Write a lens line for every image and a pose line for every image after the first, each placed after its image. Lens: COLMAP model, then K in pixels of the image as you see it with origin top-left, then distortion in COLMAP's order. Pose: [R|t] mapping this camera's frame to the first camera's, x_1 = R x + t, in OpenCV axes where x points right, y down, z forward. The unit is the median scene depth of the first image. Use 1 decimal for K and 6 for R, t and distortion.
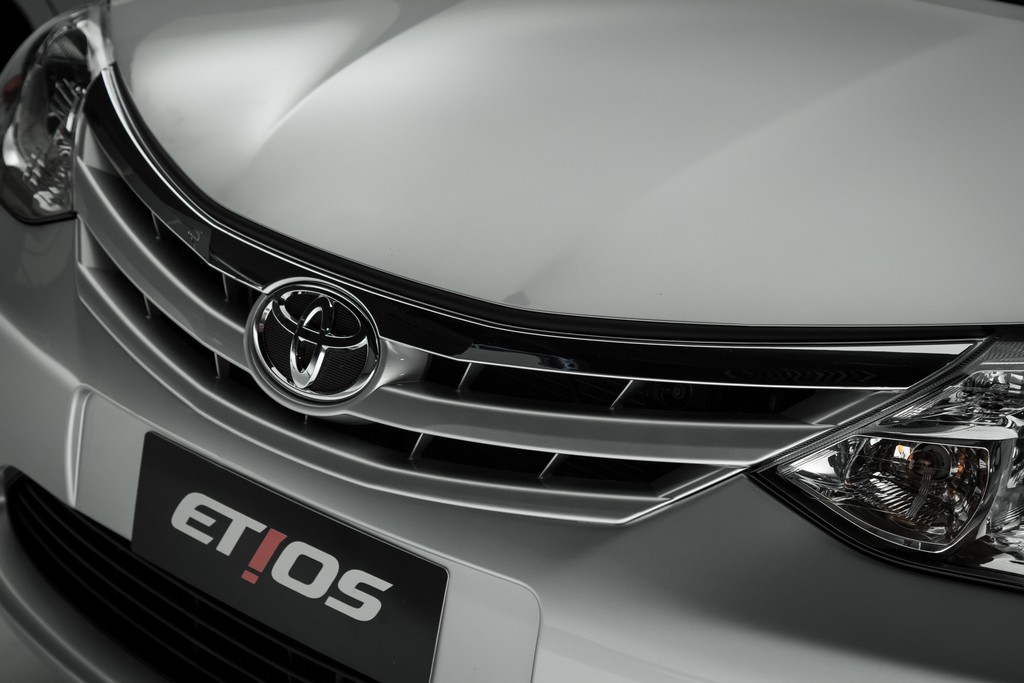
lens RADIAL K [[1900.8, 0, 509.5], [0, 1900.8, 343.8], [0, 0, 1]] dist [0.074708, 0.000000]
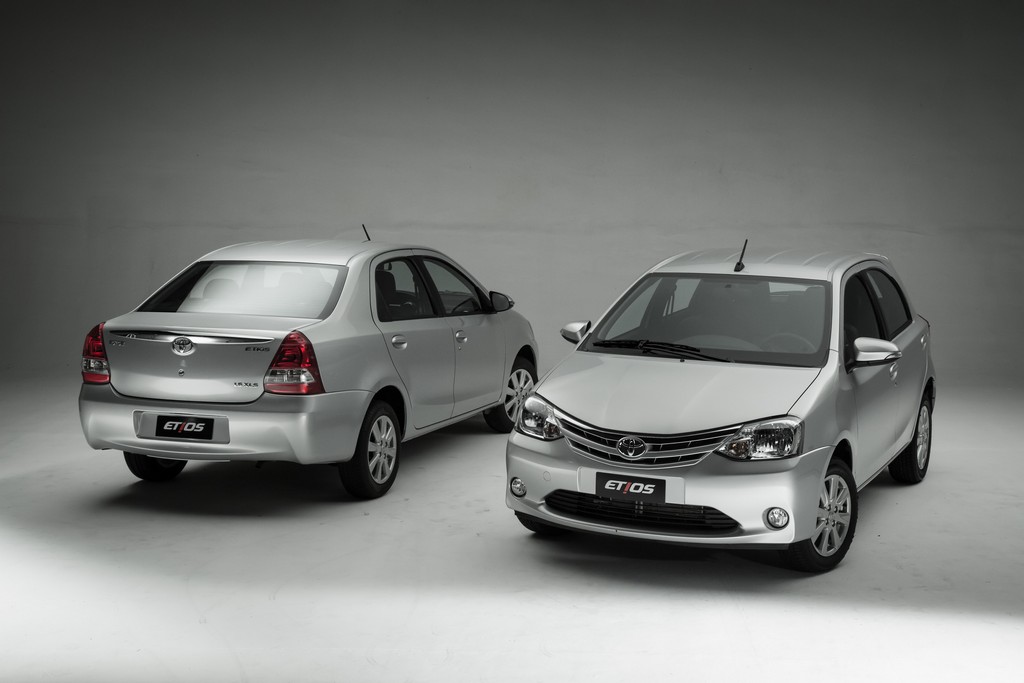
lens RADIAL K [[1554.9, 0, 515.4], [0, 1554.9, 341.1], [0, 0, 1]] dist [0.125384, 0.000000]
pose [[0.965996, -0.173925, 0.191315, -1.279078], [0.197258, 0.974112, -0.110433, 0.135409], [-0.167155, 0.144417, 0.975296, -3.555893]]
